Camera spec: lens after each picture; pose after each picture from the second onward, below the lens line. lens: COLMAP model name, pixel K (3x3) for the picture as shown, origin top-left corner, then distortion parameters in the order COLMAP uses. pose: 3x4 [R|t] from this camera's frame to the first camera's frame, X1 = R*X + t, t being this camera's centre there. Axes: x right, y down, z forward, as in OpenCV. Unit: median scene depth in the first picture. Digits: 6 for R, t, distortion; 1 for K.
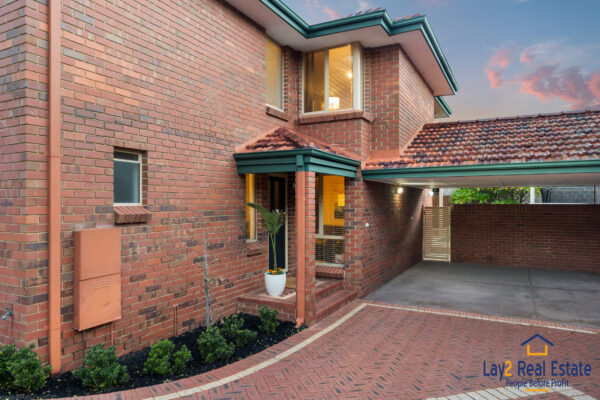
lens RADIAL K [[401.0, 0, 300.0], [0, 401.0, 200.0], [0, 0, 1]] dist [0.001401, -0.000051]
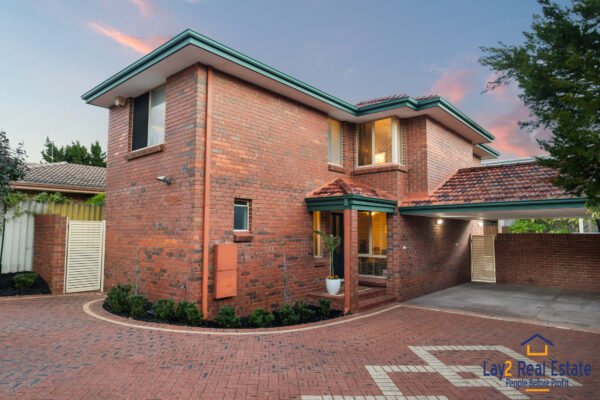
lens RADIAL K [[373.0, 0, 300.0], [0, 373.0, 200.0], [0, 0, 1]] dist [-0.004796, -0.000732]
pose [[0.973639, -0.016451, -0.227502, 0.145850], [-0.002404, 0.996600, -0.082353, 0.008872], [0.228084, 0.080729, 0.970289, -0.400511]]
